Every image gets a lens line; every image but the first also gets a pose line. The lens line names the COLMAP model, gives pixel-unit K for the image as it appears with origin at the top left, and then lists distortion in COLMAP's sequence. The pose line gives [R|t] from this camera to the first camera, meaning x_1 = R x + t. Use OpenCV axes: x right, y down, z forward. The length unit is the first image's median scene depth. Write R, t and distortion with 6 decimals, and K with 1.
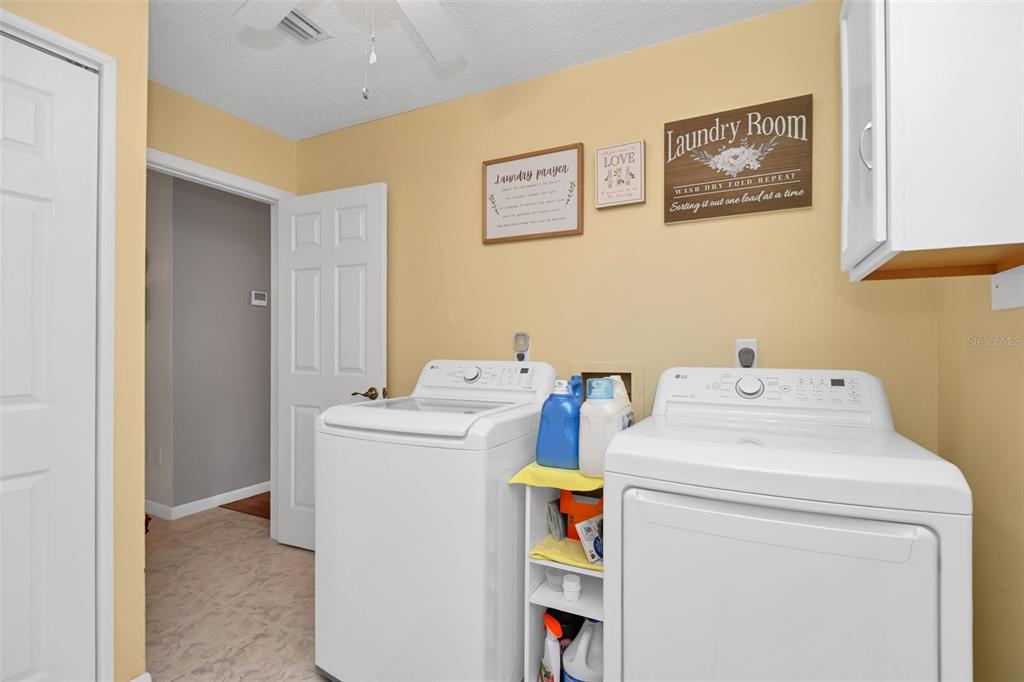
lens RADIAL K [[468.8, 0, 508.3], [0, 468.8, 344.5], [0, 0, 1]] dist [-0.000351, -0.000313]
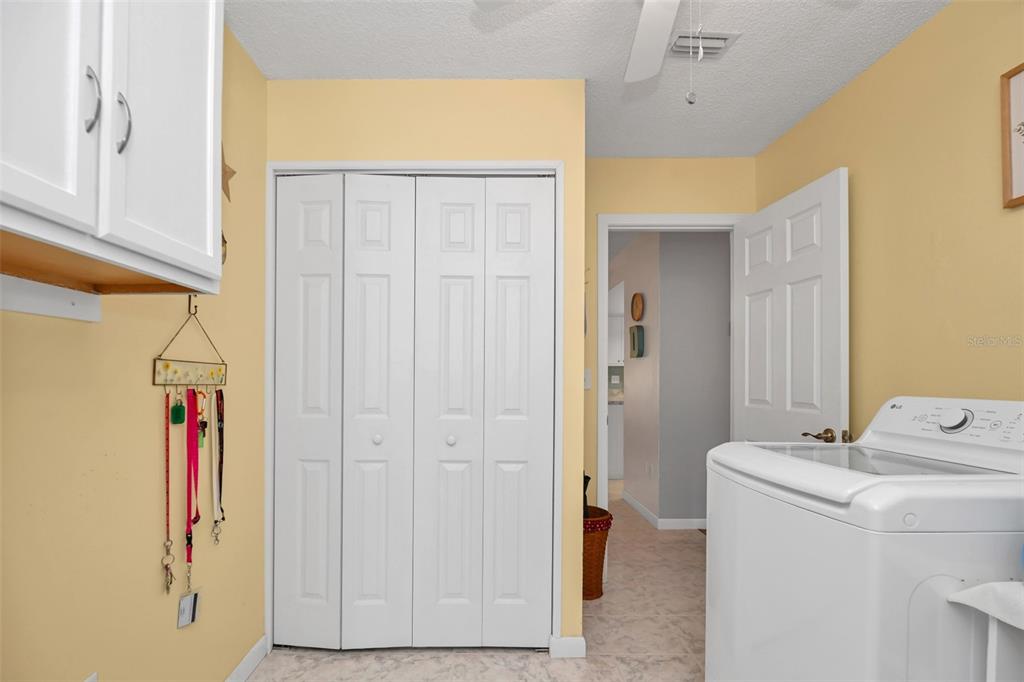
lens RADIAL K [[489.0, 0, 508.6], [0, 489.0, 372.8], [0, 0, 1]] dist [0.000002, 0.000047]
pose [[0.483971, -0.009305, -0.875035, 0.210856], [0.003329, 0.999956, -0.008792, 0.002789], [0.875078, 0.001342, 0.483980, 0.142168]]
